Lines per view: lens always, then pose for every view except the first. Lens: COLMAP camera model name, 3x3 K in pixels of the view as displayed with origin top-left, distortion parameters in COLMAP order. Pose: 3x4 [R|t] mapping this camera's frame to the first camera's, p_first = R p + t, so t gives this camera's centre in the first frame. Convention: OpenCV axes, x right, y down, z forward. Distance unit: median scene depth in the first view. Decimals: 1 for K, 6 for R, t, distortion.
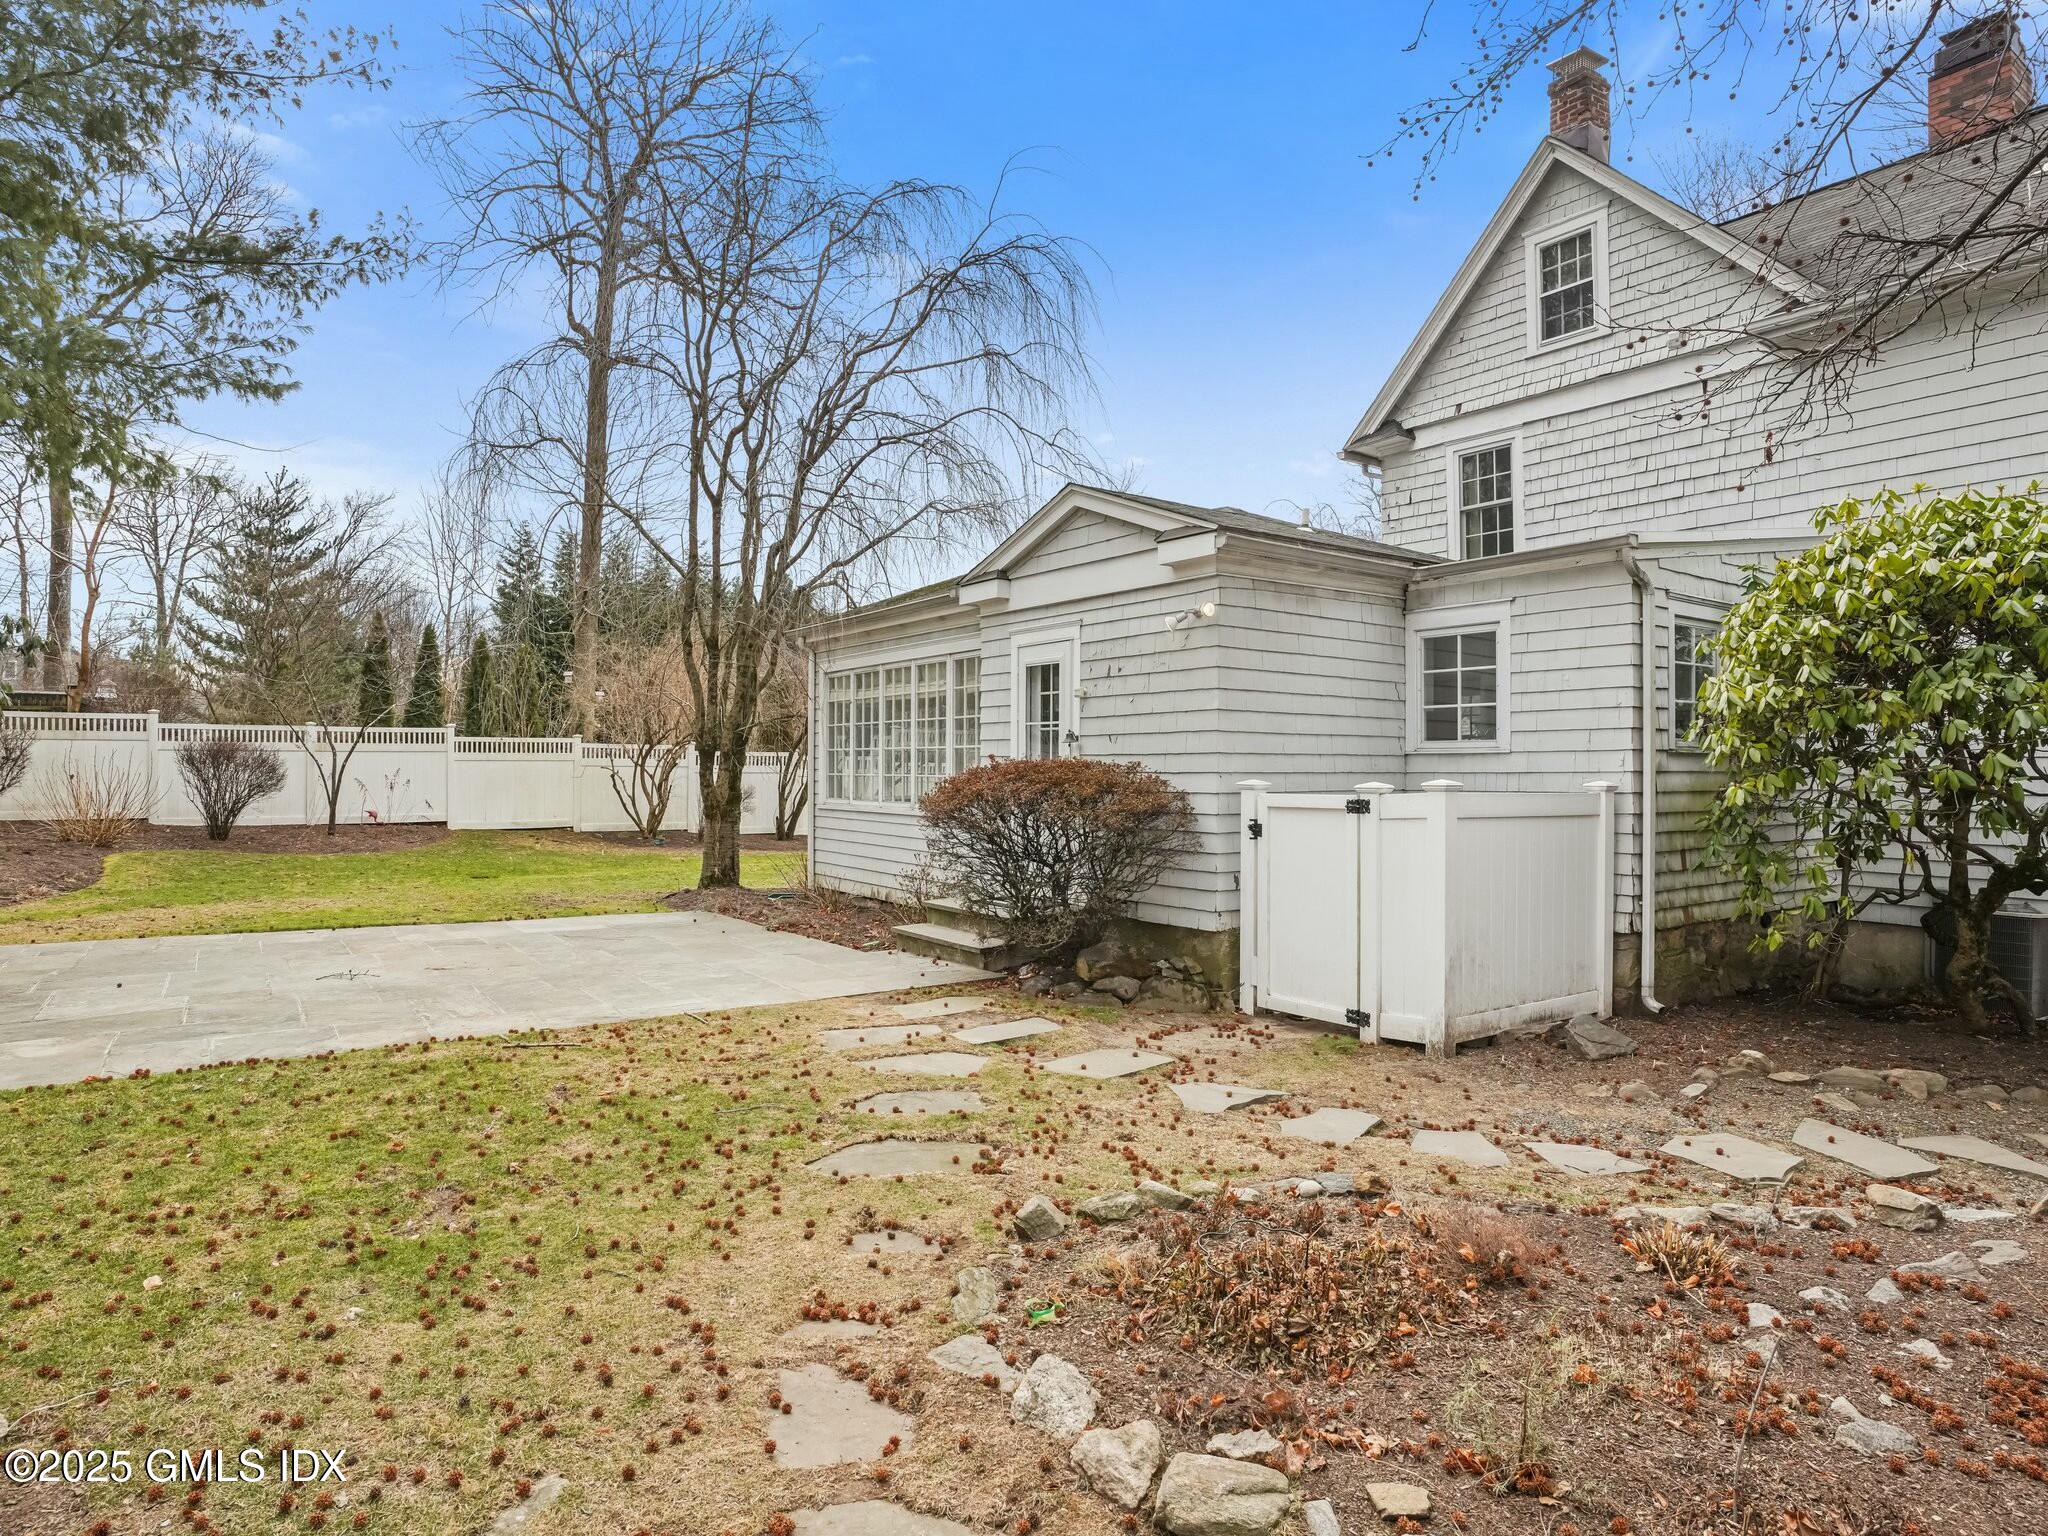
lens RADIAL K [[1151.4, 0, 1025.0], [0, 1151.4, 718.1], [0, 0, 1]] dist [-0.090035, 0.039986]
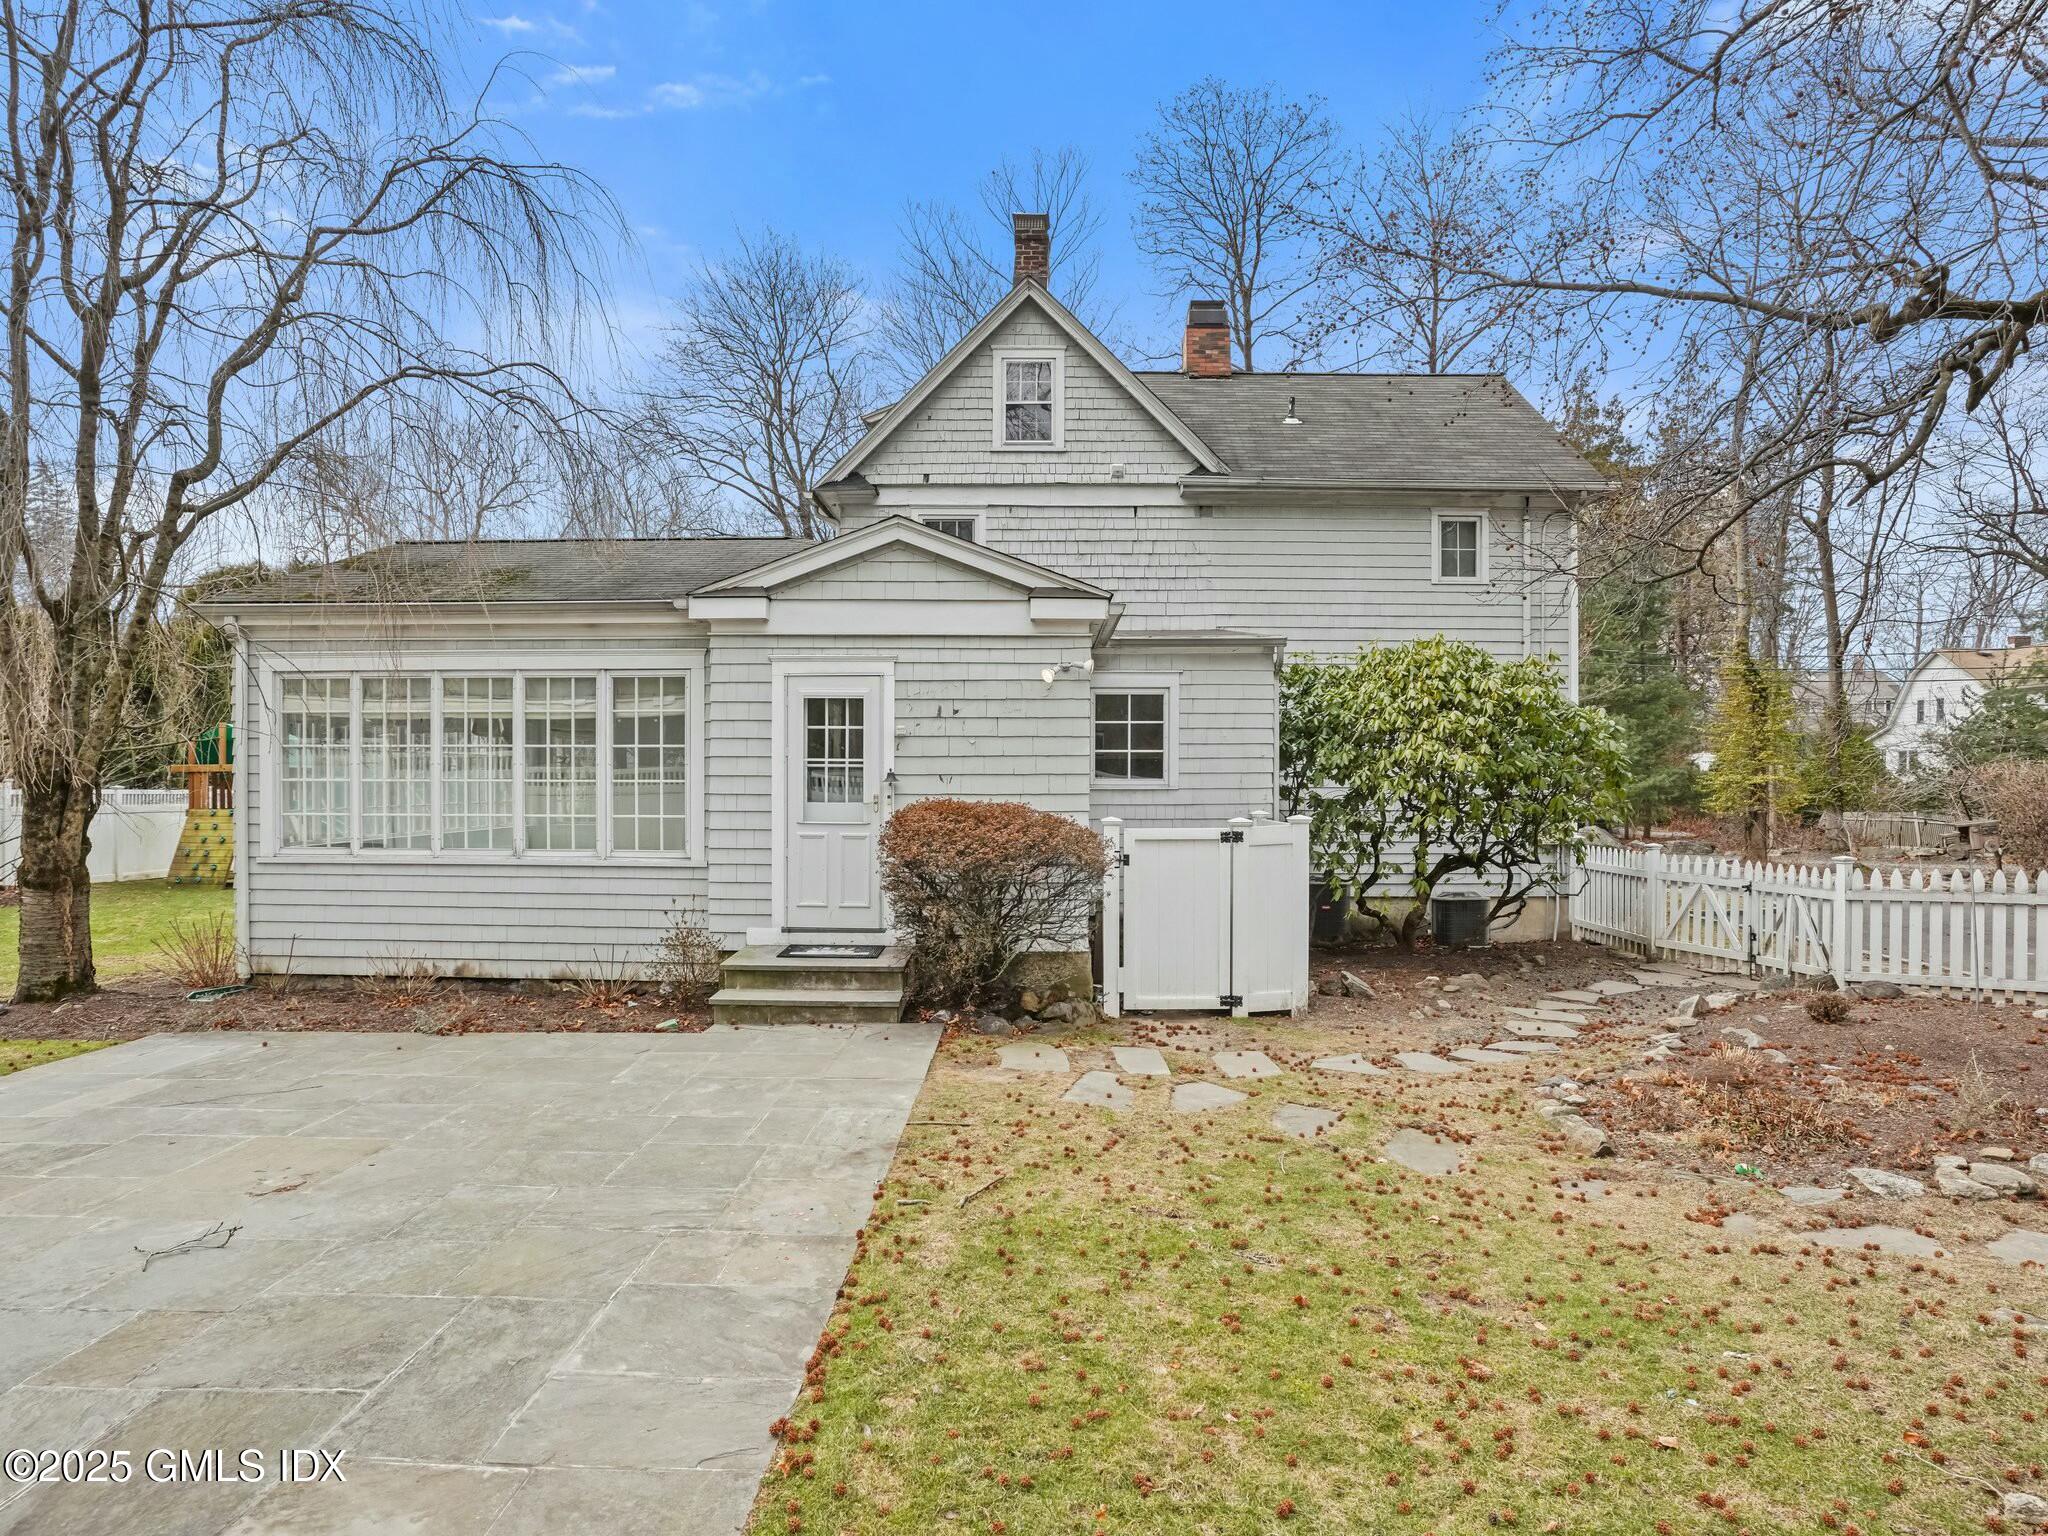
lens RADIAL K [[1142.2, 0, 1013.4], [0, 1142.2, 770.1], [0, 0, 1]] dist [-0.084587, 0.038271]
pose [[0.595965, 0.001269, 0.803009, -0.719021], [-0.032749, 0.999205, 0.022726, -0.014956], [-0.802342, -0.039841, 0.595533, 0.360209]]
